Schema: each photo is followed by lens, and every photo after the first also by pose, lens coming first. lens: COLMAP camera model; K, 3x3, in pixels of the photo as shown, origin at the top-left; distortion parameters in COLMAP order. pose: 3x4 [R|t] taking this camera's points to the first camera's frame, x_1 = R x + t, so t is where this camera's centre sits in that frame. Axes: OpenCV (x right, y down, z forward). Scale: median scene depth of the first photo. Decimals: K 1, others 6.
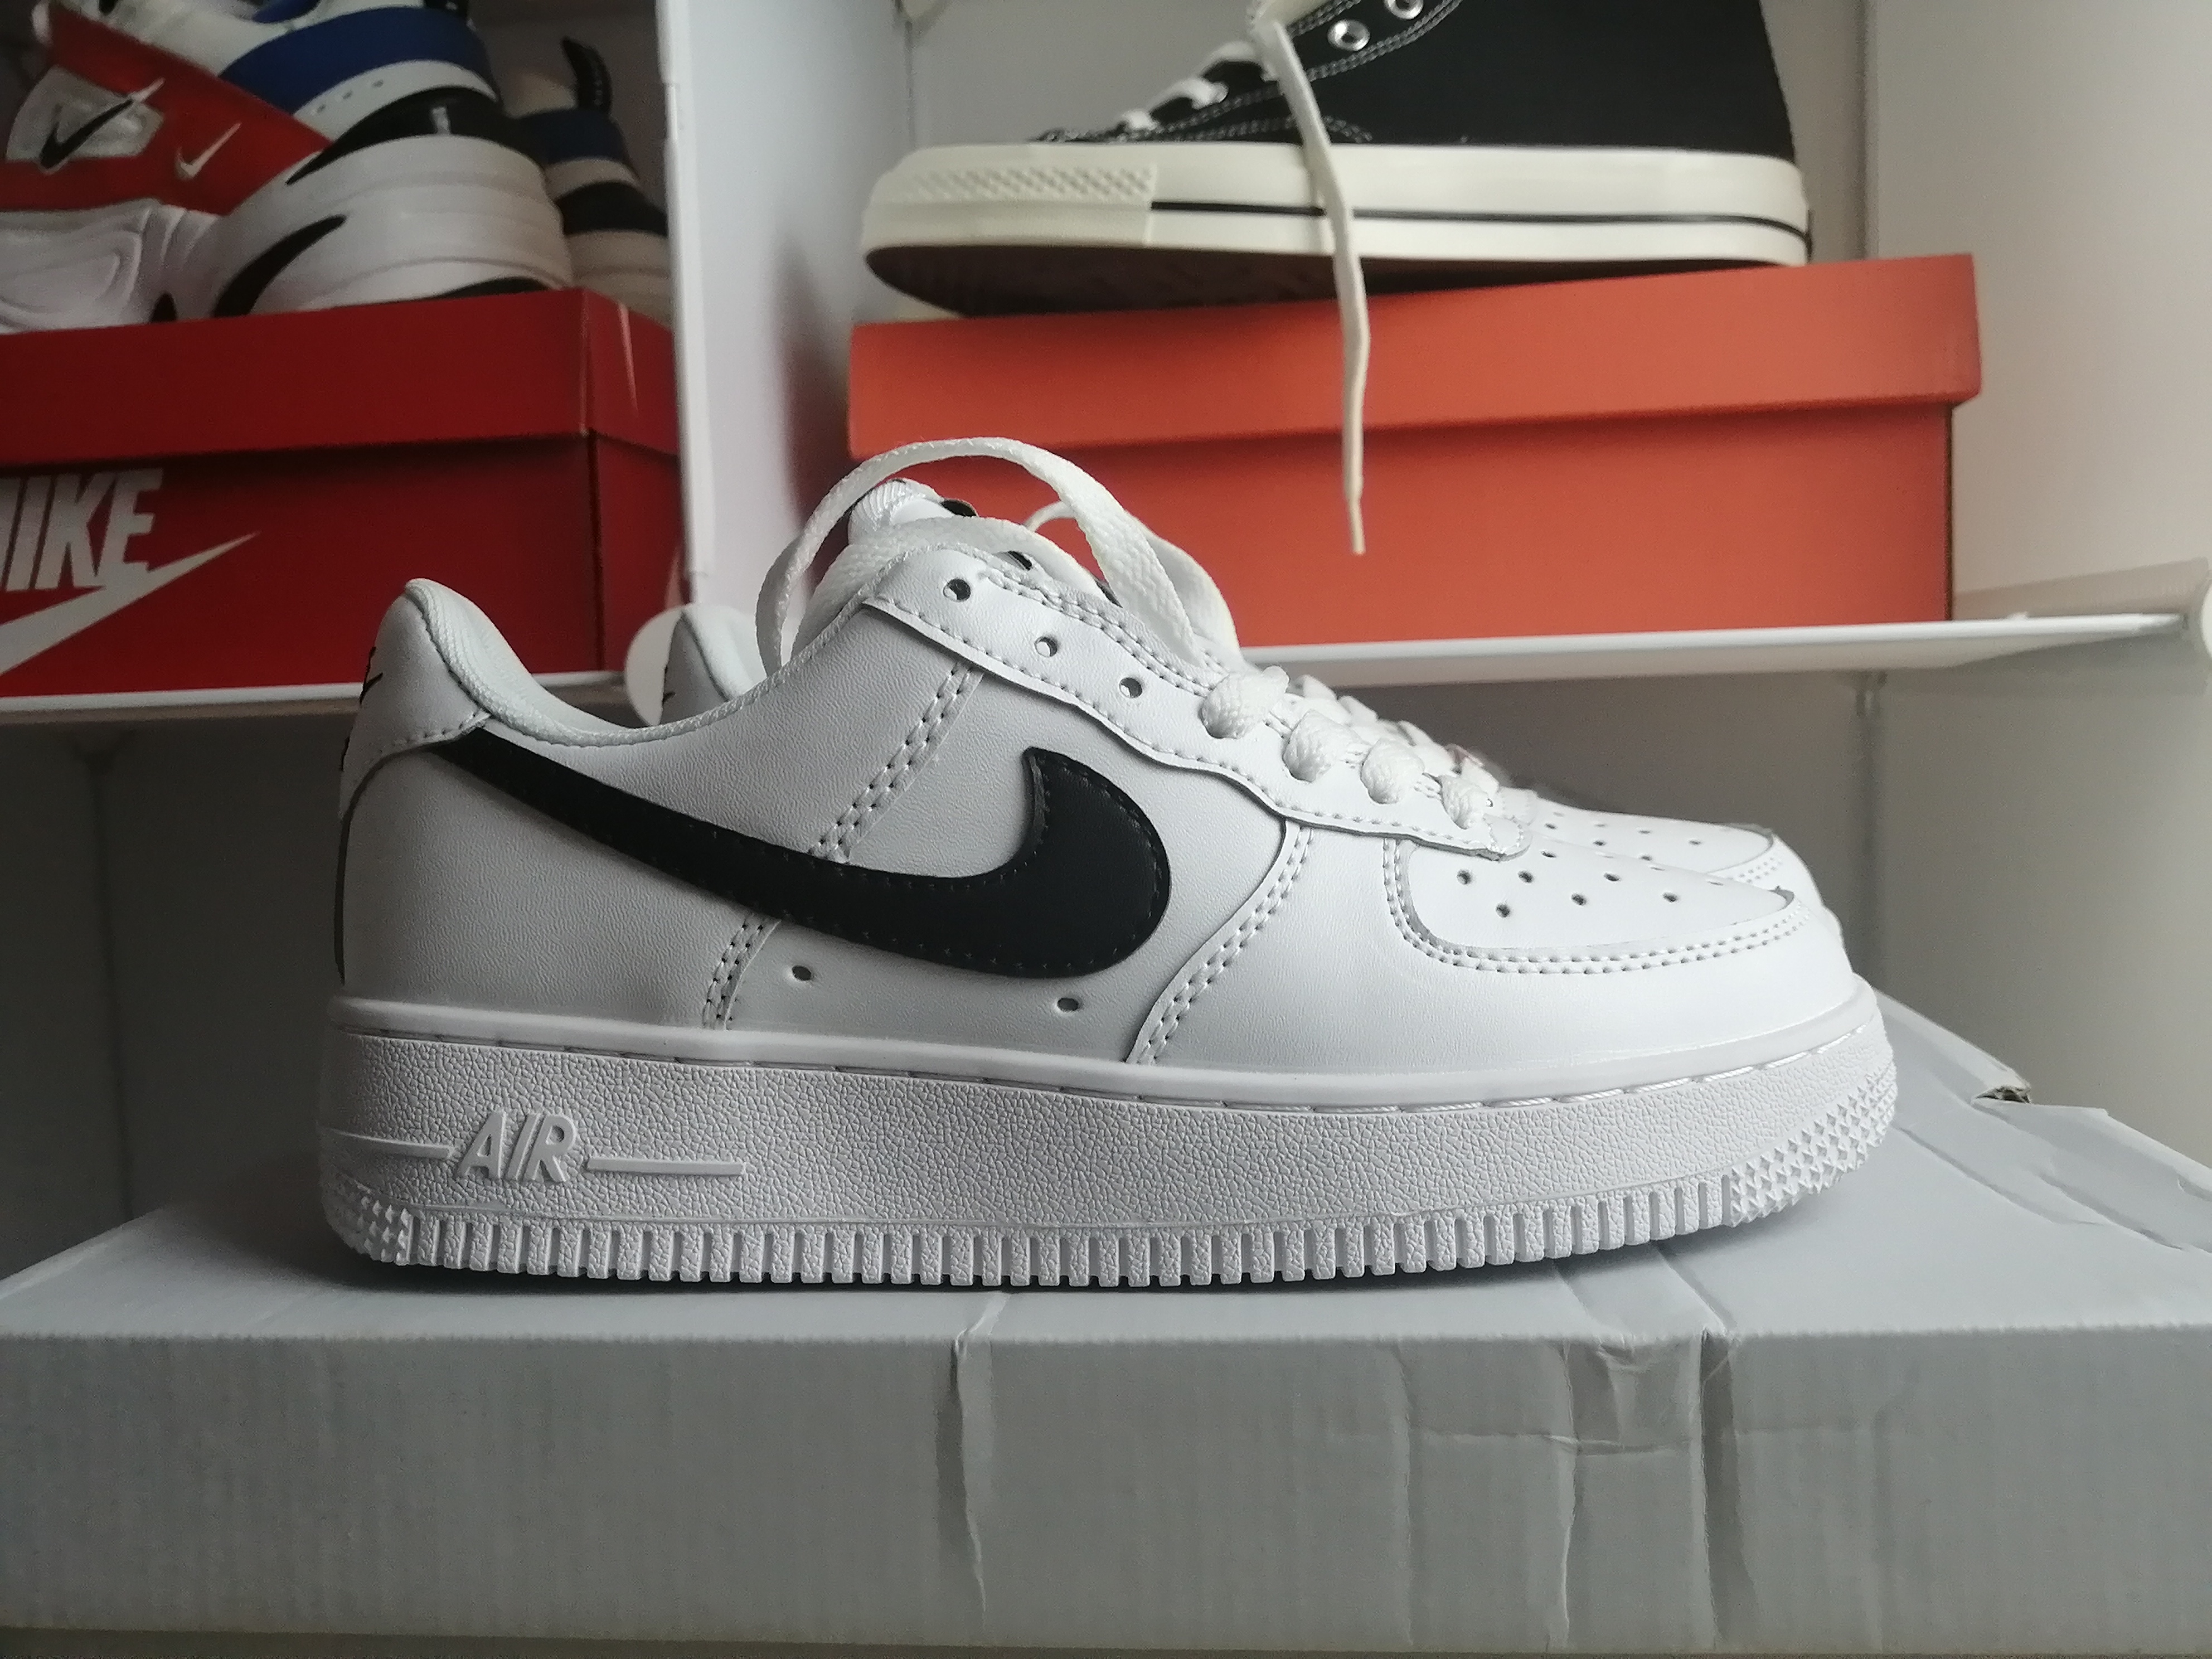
lens RADIAL K [[1805.1, 0, 1101.2], [0, 1805.1, 831.4], [0, 0, 1]] dist [-0.044589, 0.058009]
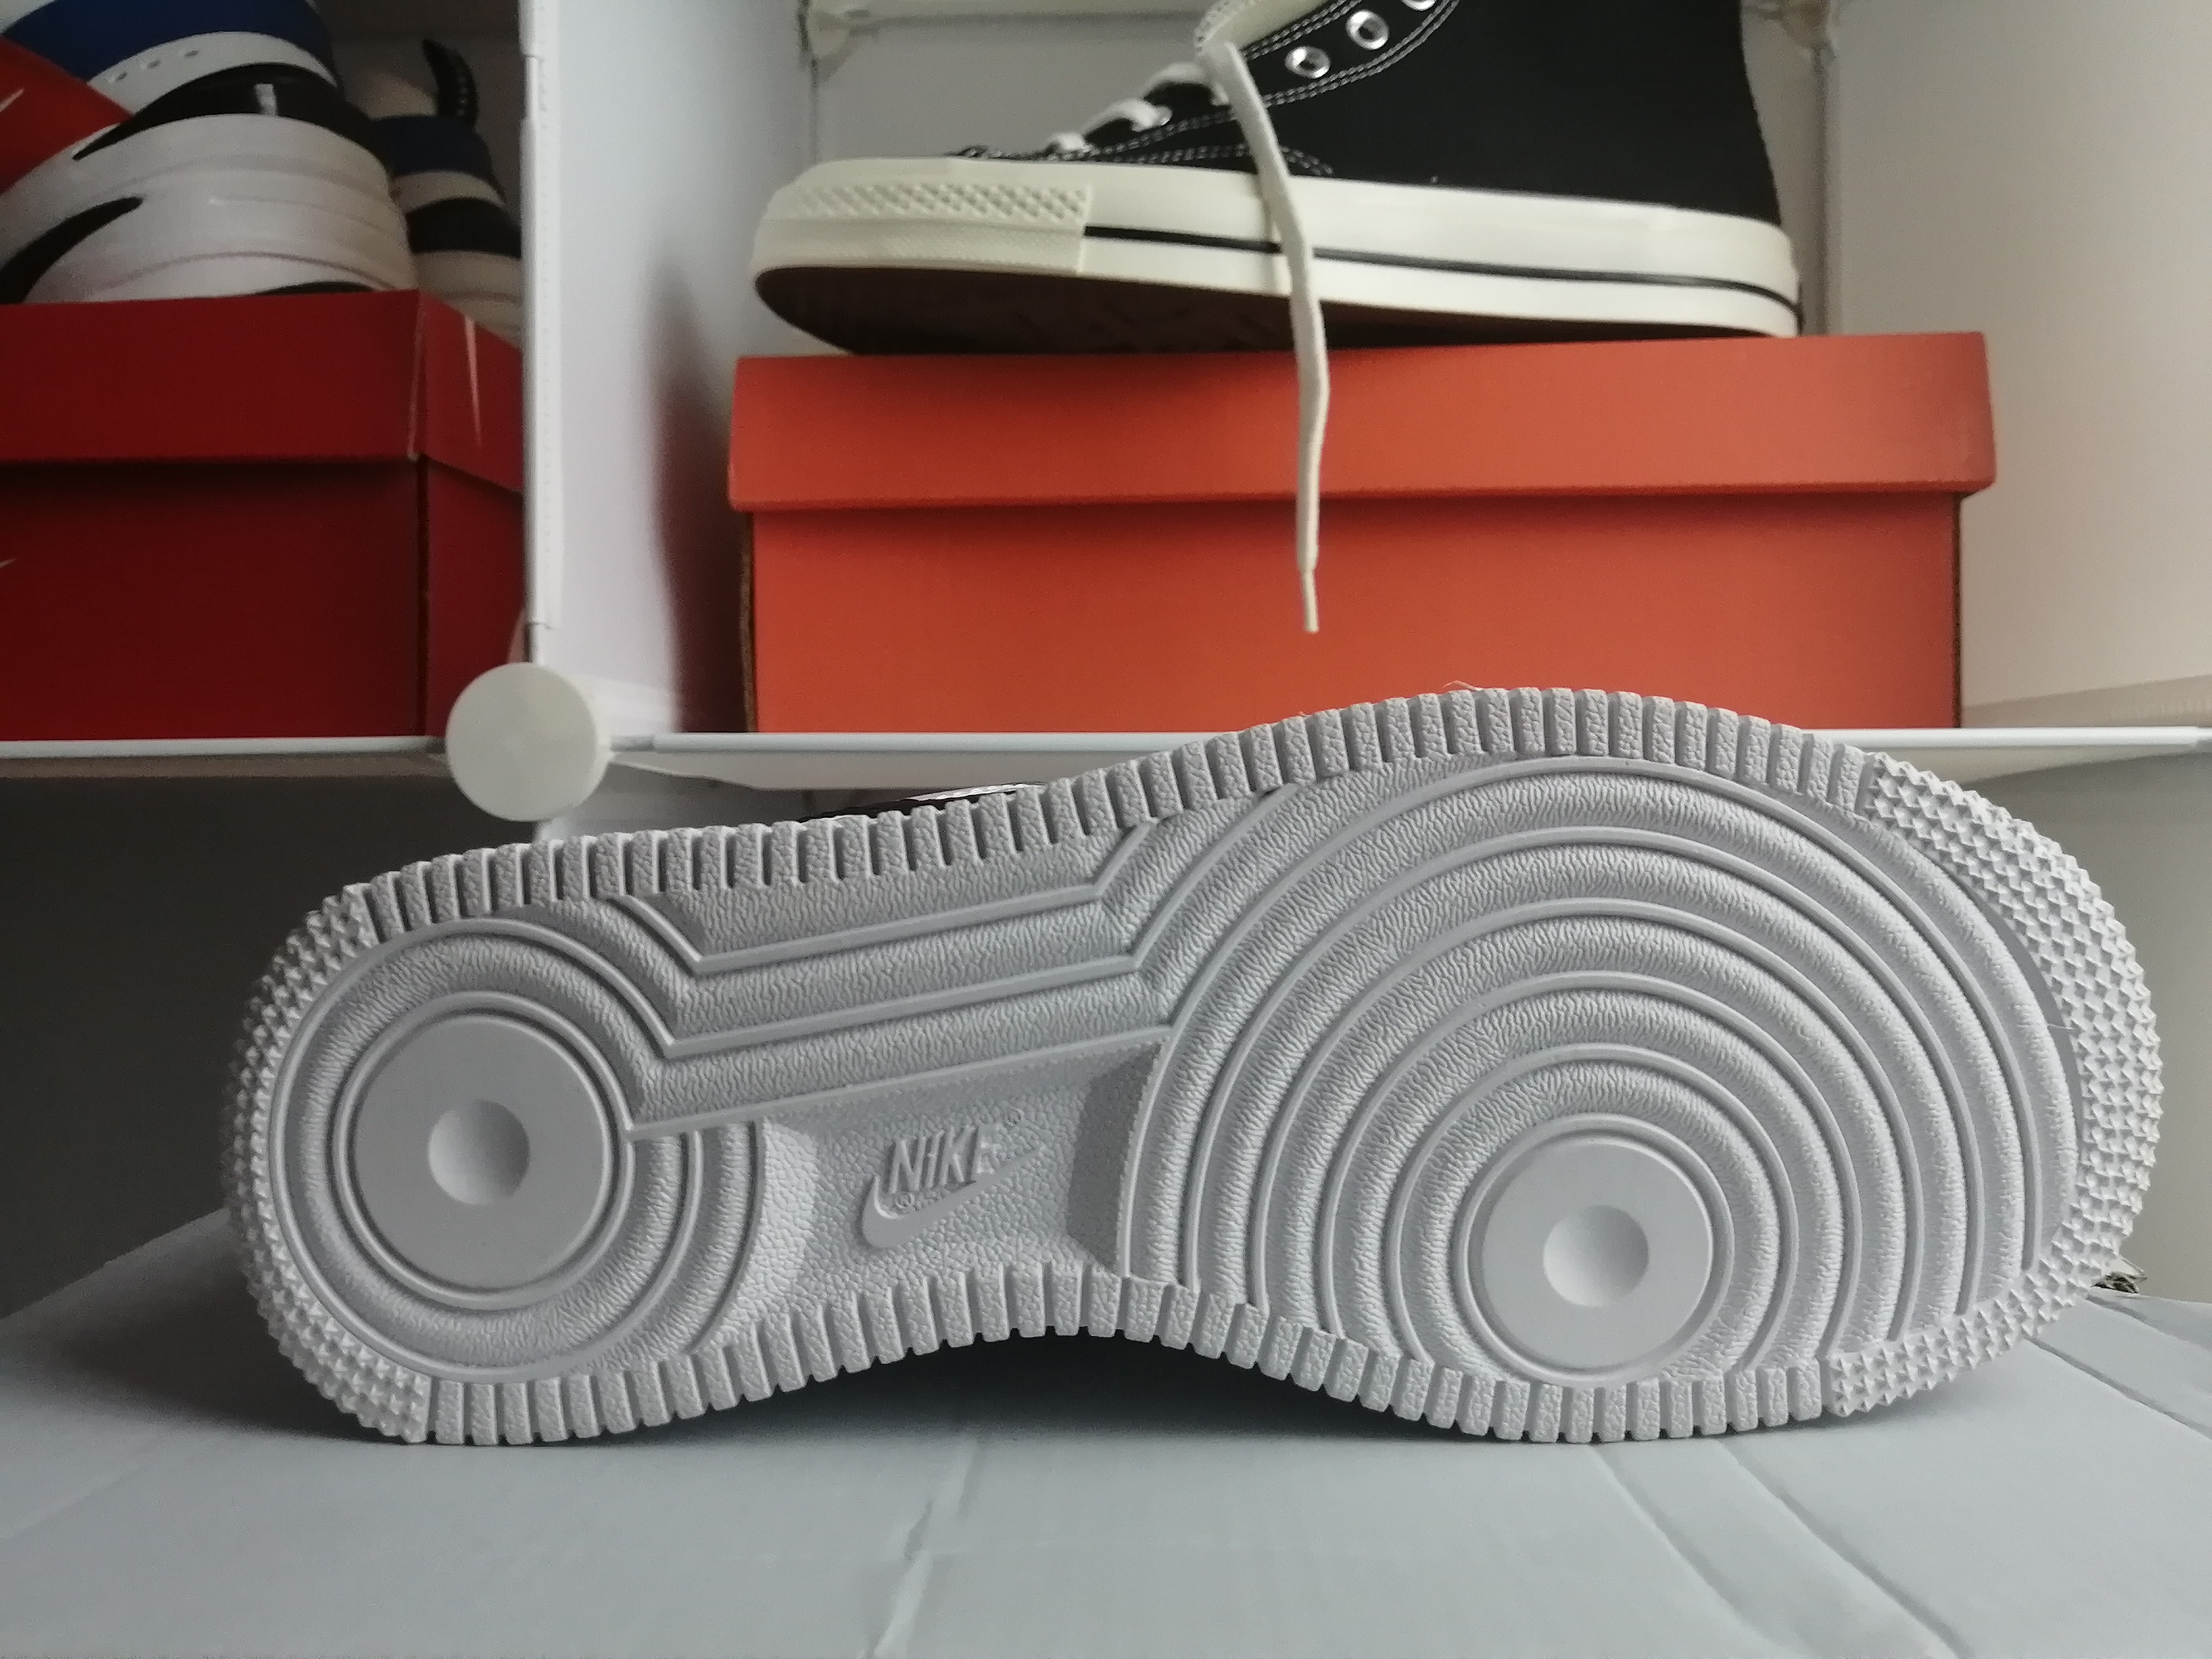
lens RADIAL K [[1805.1, 0, 1106.4], [0, 1805.1, 846.8], [0, 0, 1]] dist [-0.044589, 0.058009]
pose [[0.997059, 0.030252, 0.070408, -0.014130], [-0.025780, 0.997644, -0.063582, 0.007840], [-0.072166, 0.061580, 0.995490, 0.138928]]
